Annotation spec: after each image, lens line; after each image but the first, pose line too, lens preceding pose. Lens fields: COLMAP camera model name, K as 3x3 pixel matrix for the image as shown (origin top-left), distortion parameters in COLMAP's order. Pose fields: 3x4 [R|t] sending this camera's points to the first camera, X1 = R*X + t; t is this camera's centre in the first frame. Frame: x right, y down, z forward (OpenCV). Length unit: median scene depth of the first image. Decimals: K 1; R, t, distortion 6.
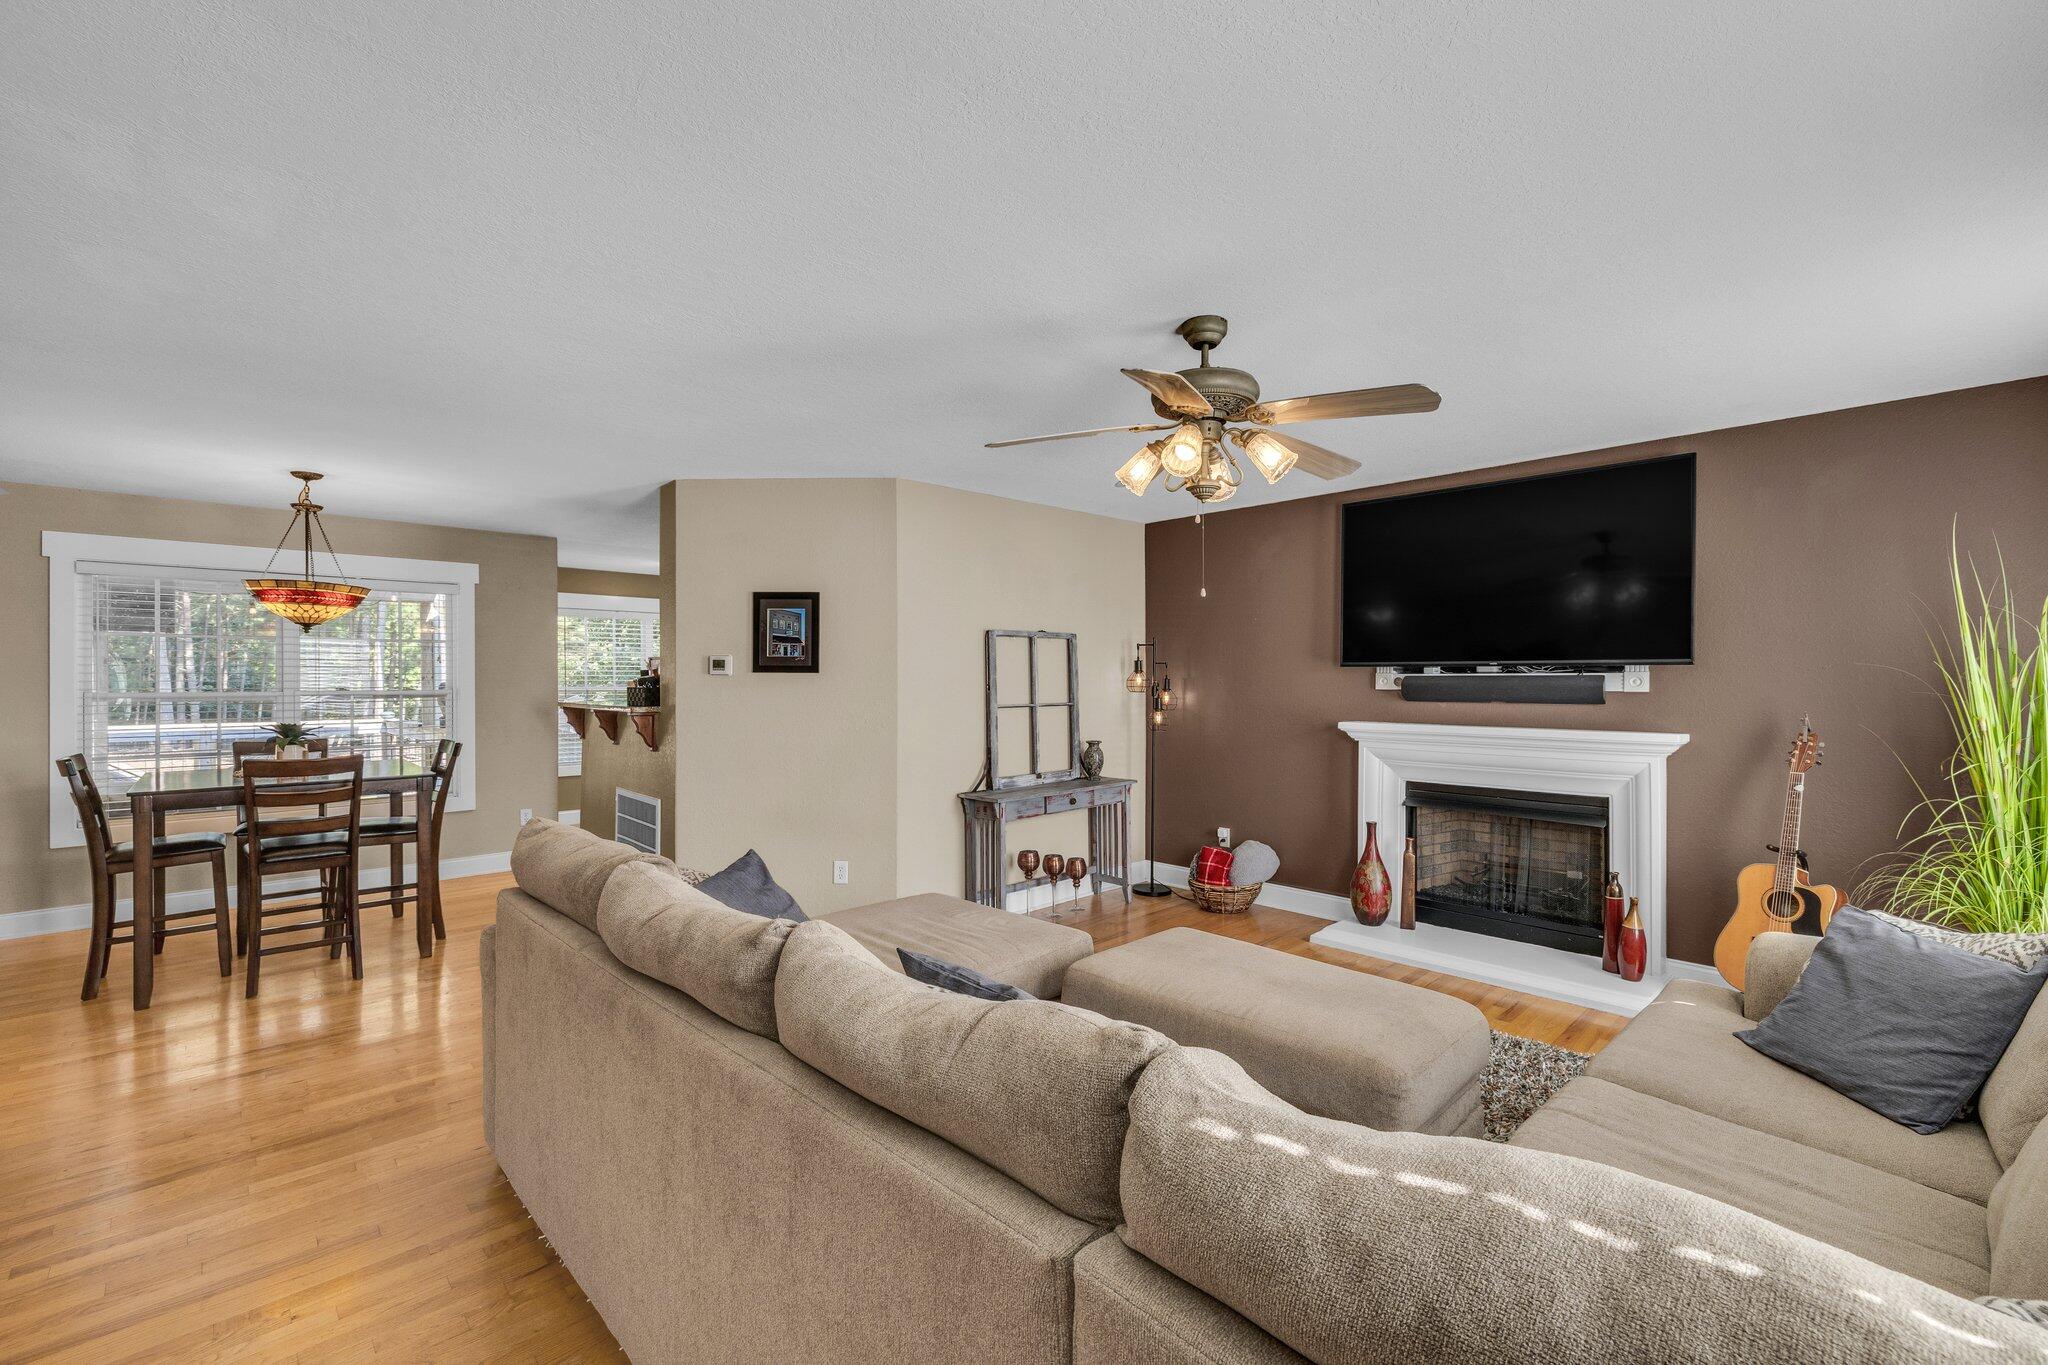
lens RADIAL K [[878.4, 0, 1028.4], [0, 878.4, 688.0], [0, 0, 1]] dist [-0.000807, -0.000110]
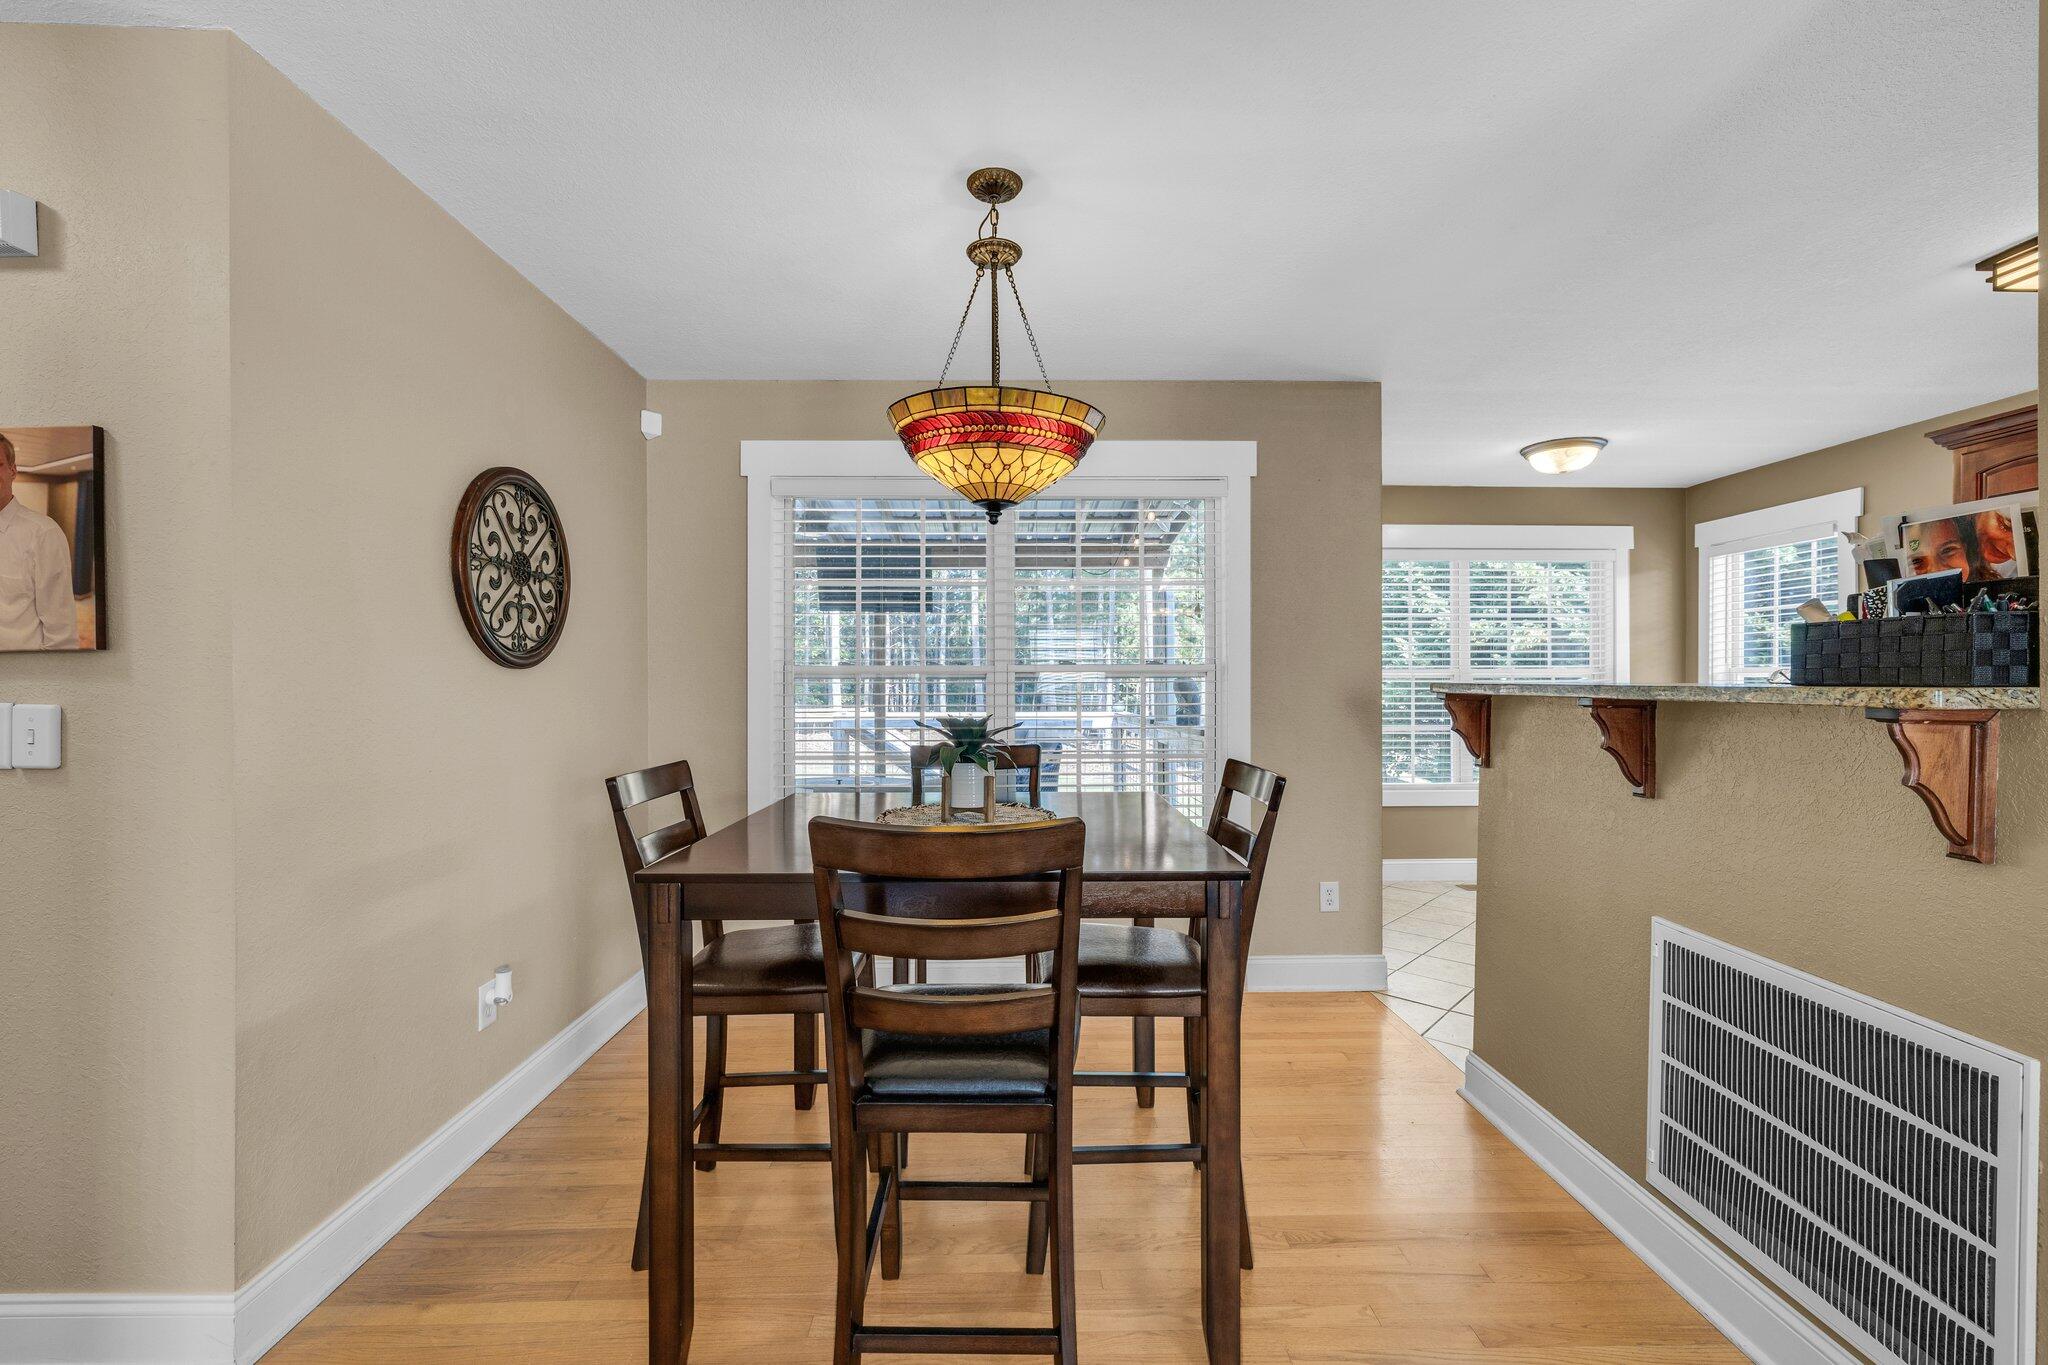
lens RADIAL K [[878.4, 0, 1026.1], [0, 878.4, 688.8], [0, 0, 1]] dist [-0.000807, -0.000110]
pose [[0.748240, 0.008358, -0.663375, -0.500238], [-0.007449, 0.999963, 0.004197, 0.023886], [0.663386, 0.001801, 0.748275, 0.665493]]
